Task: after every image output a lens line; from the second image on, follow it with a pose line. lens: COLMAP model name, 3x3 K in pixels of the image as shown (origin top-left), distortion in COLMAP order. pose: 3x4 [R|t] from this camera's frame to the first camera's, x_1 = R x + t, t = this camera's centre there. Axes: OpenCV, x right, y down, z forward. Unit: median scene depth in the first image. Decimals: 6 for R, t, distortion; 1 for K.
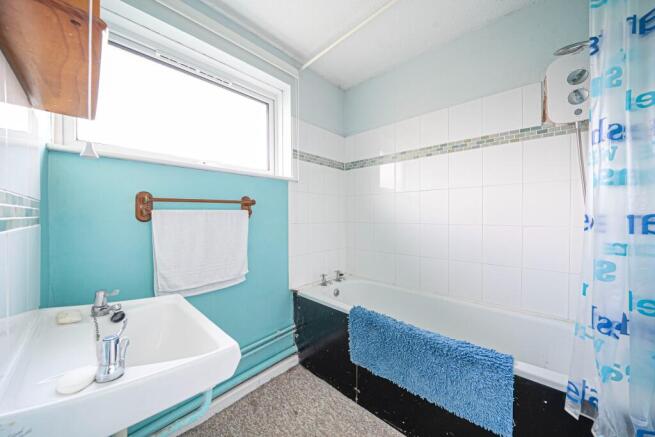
lens RADIAL K [[227.8, 0, 325.0], [0, 227.8, 217.1], [0, 0, 1]] dist [-0.012892, 0.000036]
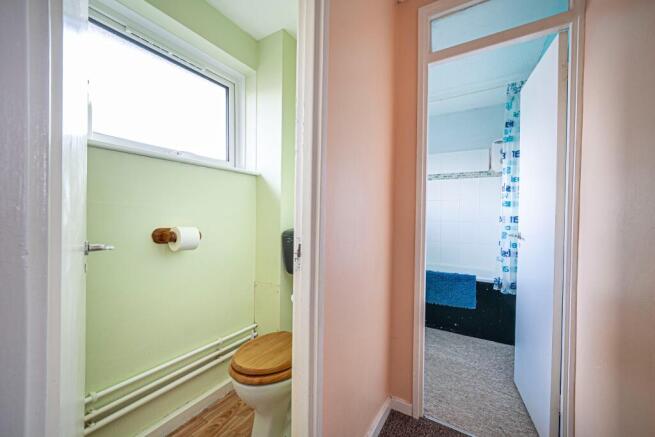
lens RADIAL K [[261.8, 0, 329.5], [0, 261.8, 218.5], [0, 0, 1]] dist [0.000721, 0.001157]
pose [[0.979081, 0.018690, 0.202613, -0.388754], [-0.018227, 0.999825, -0.004152, 0.017416], [-0.202655, 0.000372, 0.979250, -0.436717]]
